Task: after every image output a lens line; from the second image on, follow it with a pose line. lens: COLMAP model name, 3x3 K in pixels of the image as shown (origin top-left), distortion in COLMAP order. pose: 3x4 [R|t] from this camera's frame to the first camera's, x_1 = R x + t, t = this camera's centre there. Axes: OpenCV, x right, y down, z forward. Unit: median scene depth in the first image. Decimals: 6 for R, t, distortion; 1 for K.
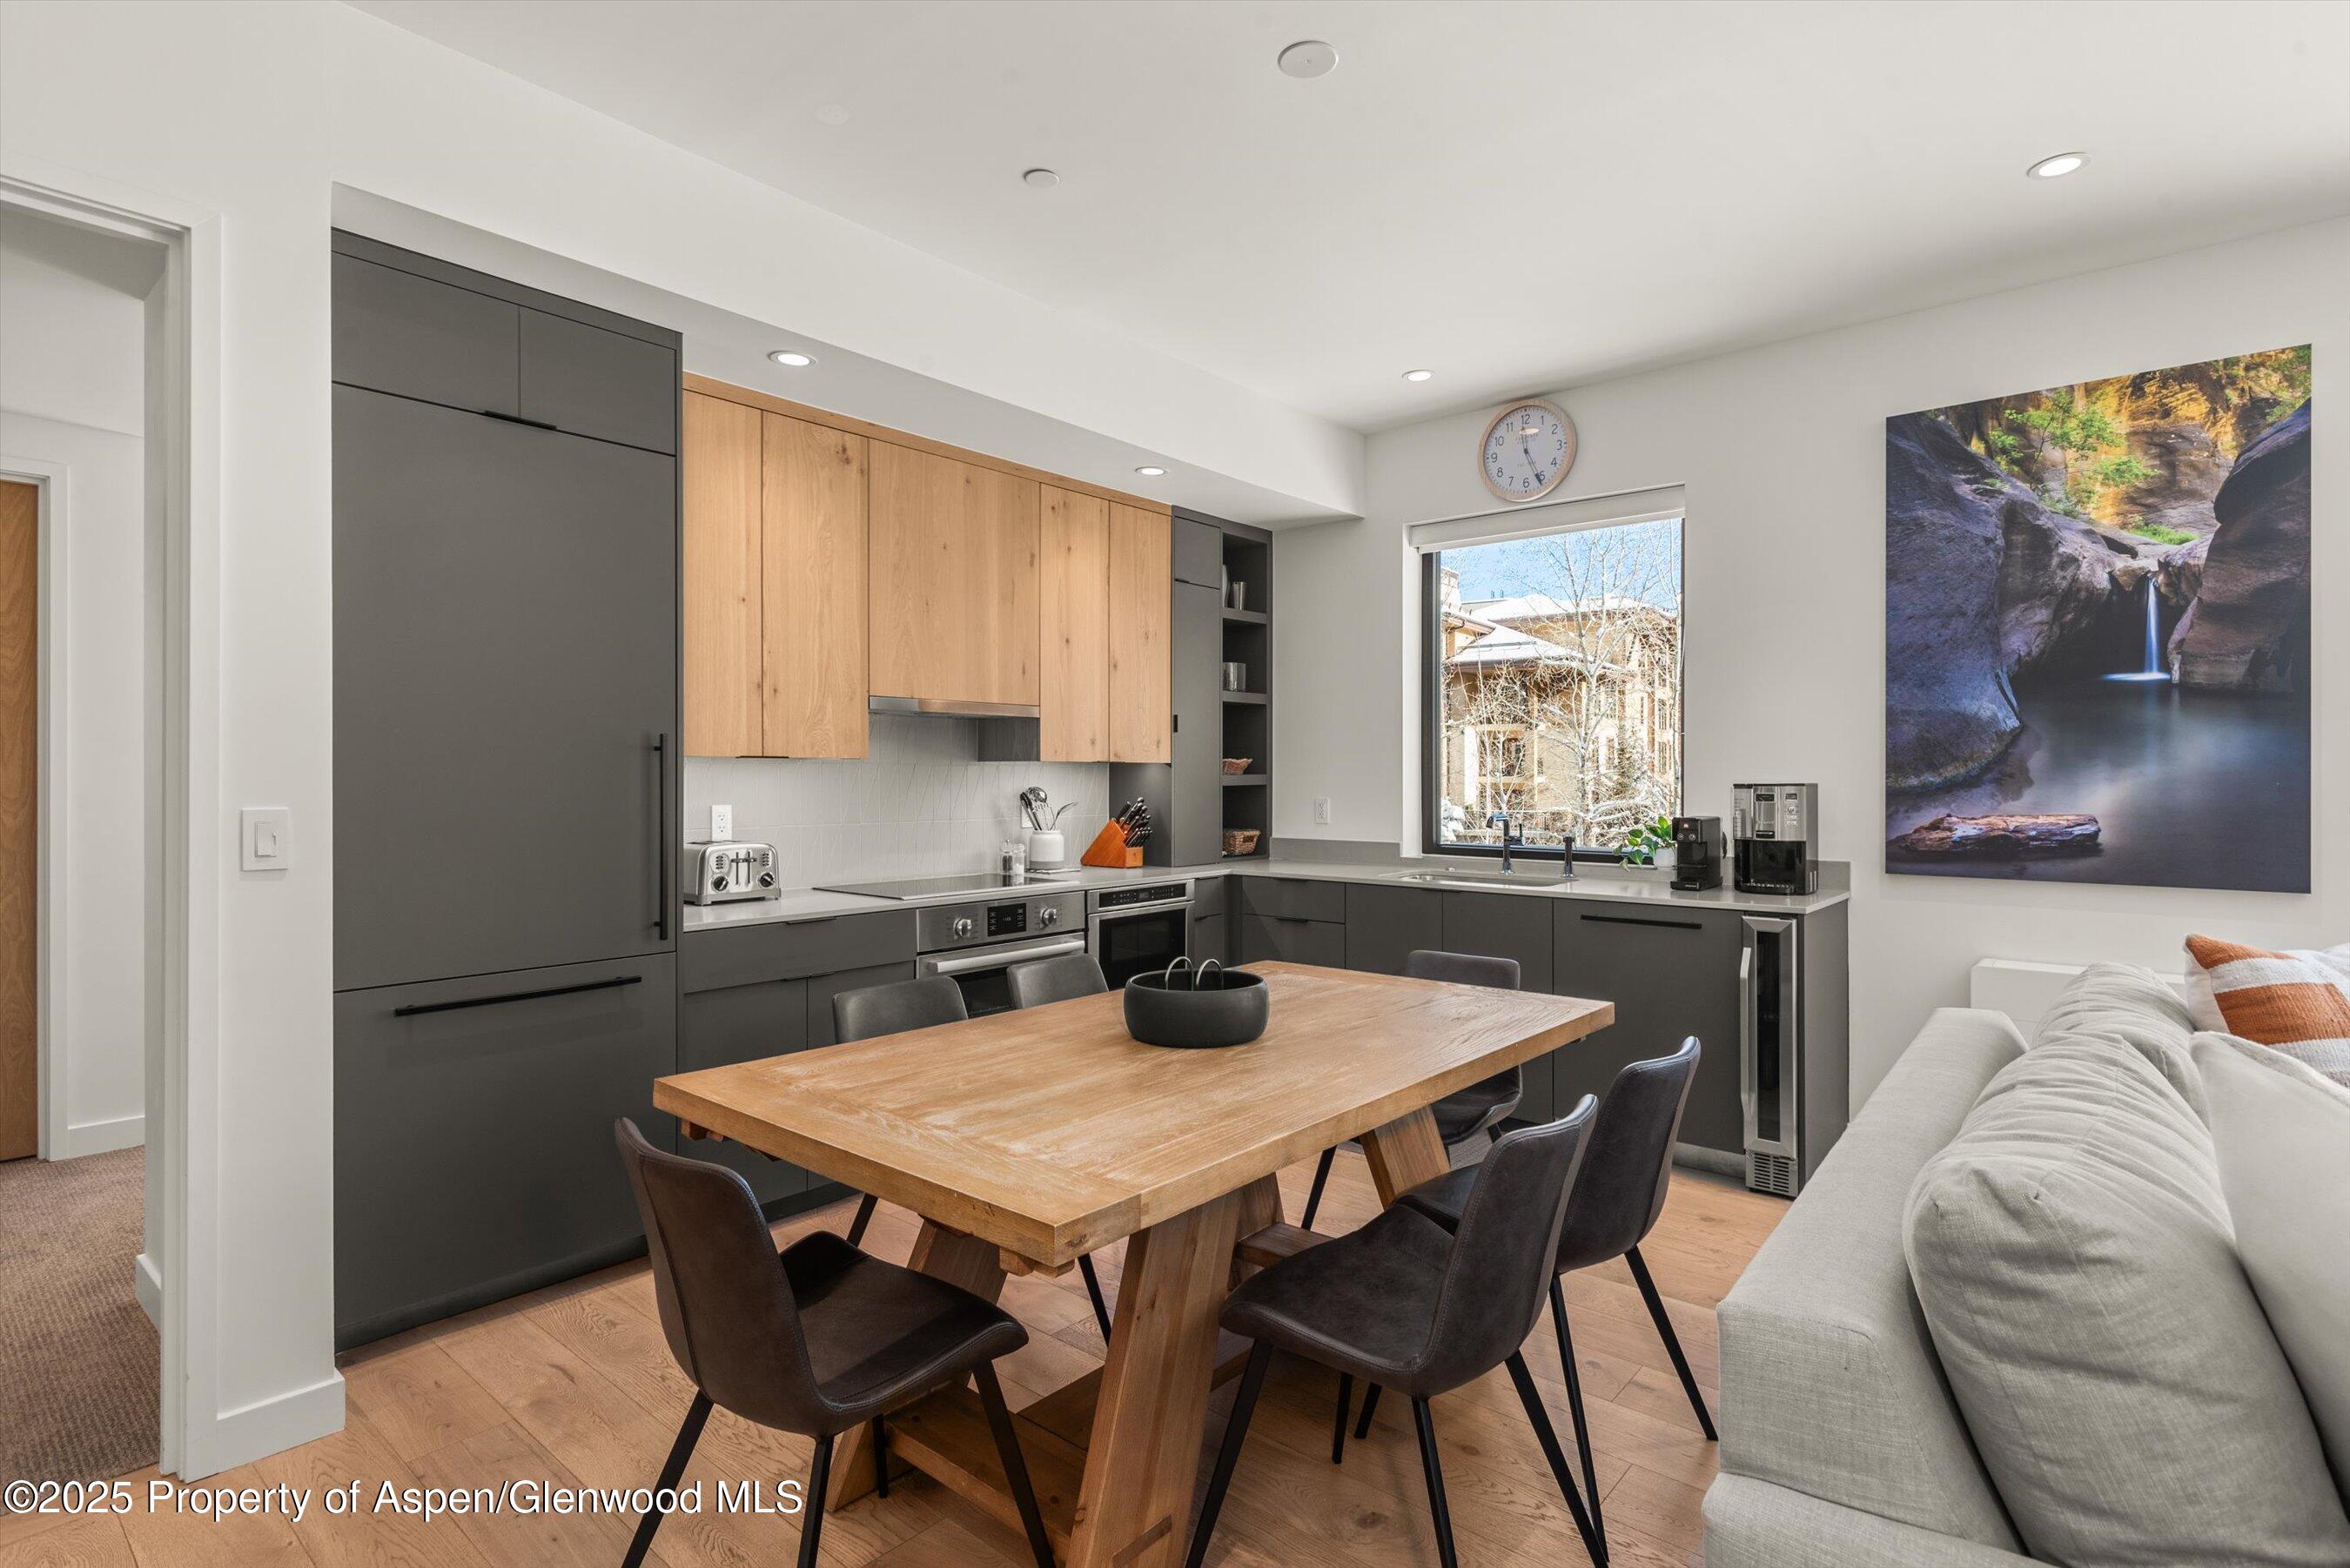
lens RADIAL K [[1151.6, 0, 1166.8], [0, 1151.6, 779.7], [0, 0, 1]] dist [0.002603, -0.003734]
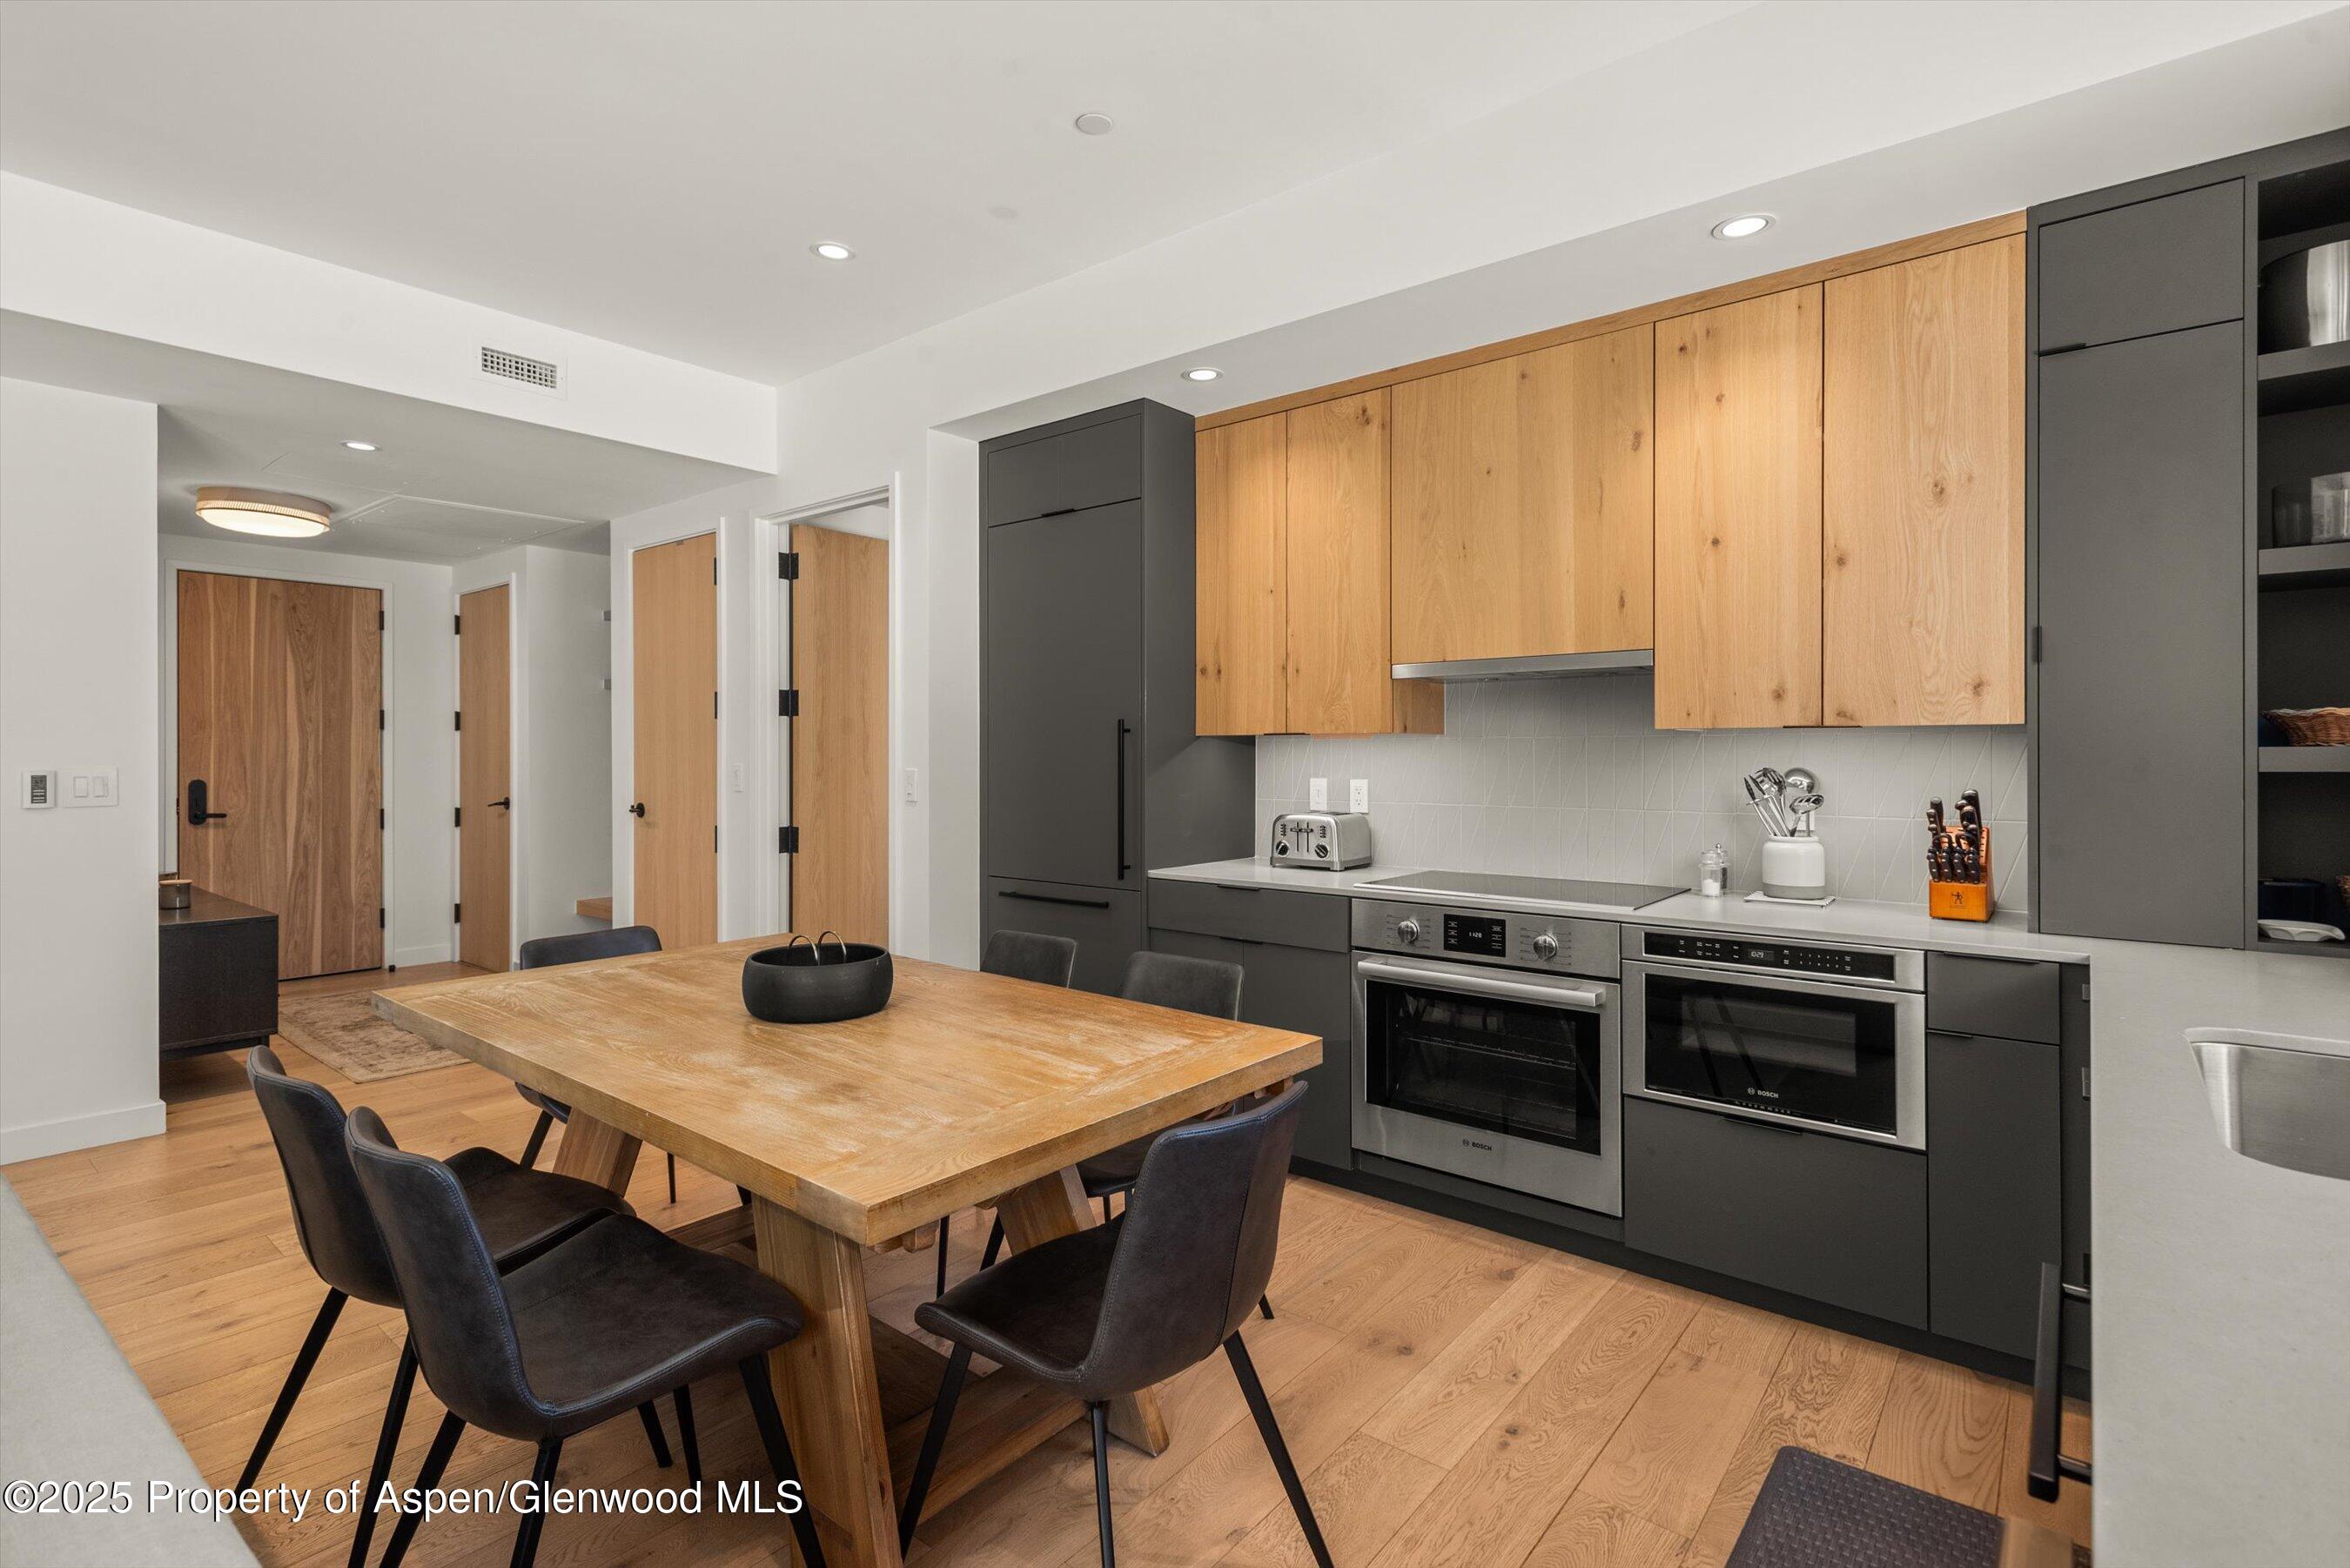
lens RADIAL K [[1093.6, 0, 1167.3], [0, 1093.6, 764.6], [0, 0, 1]] dist [0.000309, -0.000839]
pose [[0.021901, 0.010209, -0.999708, 0.648357], [-0.001789, 0.999947, 0.010173, -0.001619], [0.999759, 0.001565, 0.021918, 0.842972]]
